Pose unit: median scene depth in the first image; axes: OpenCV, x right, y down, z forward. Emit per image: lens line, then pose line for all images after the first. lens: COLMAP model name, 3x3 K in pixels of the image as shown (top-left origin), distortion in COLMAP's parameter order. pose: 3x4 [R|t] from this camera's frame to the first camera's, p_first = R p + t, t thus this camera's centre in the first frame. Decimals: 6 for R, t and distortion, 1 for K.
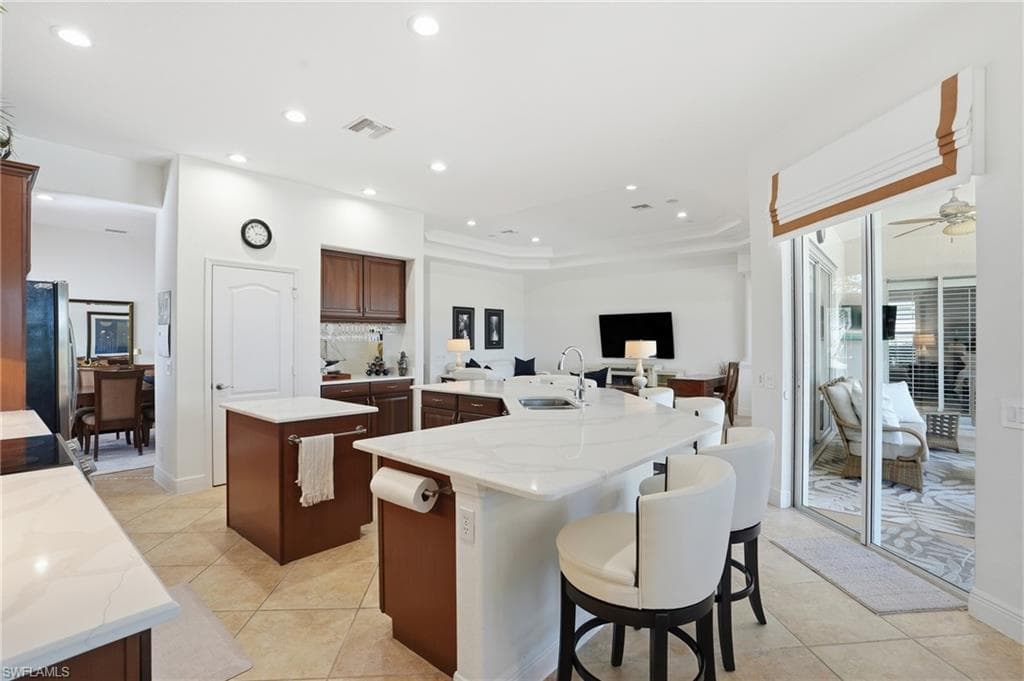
lens RADIAL K [[467.9, 0, 512.4], [0, 467.9, 337.5], [0, 0, 1]] dist [0.001250, 0.000186]
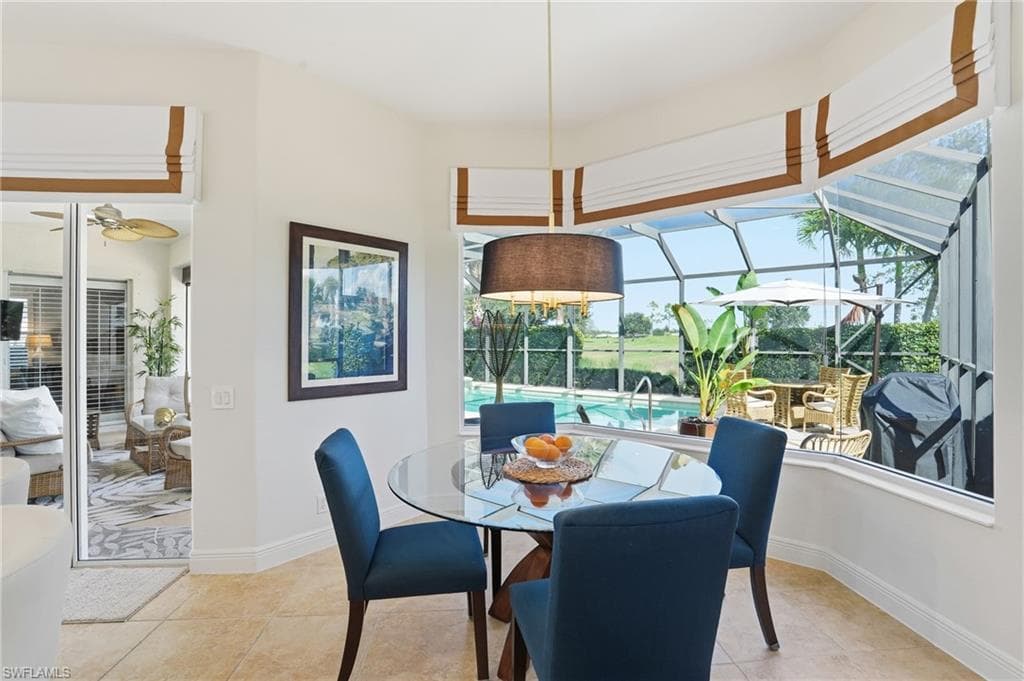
lens RADIAL K [[484.9, 0, 516.9], [0, 484.9, 336.2], [0, 0, 1]] dist [-0.028474, 0.000120]
pose [[-0.008809, 0.004752, 0.999950, -0.153921], [0.000318, 0.999989, -0.004750, 0.002460], [-0.999961, 0.000276, -0.008810, 0.141034]]
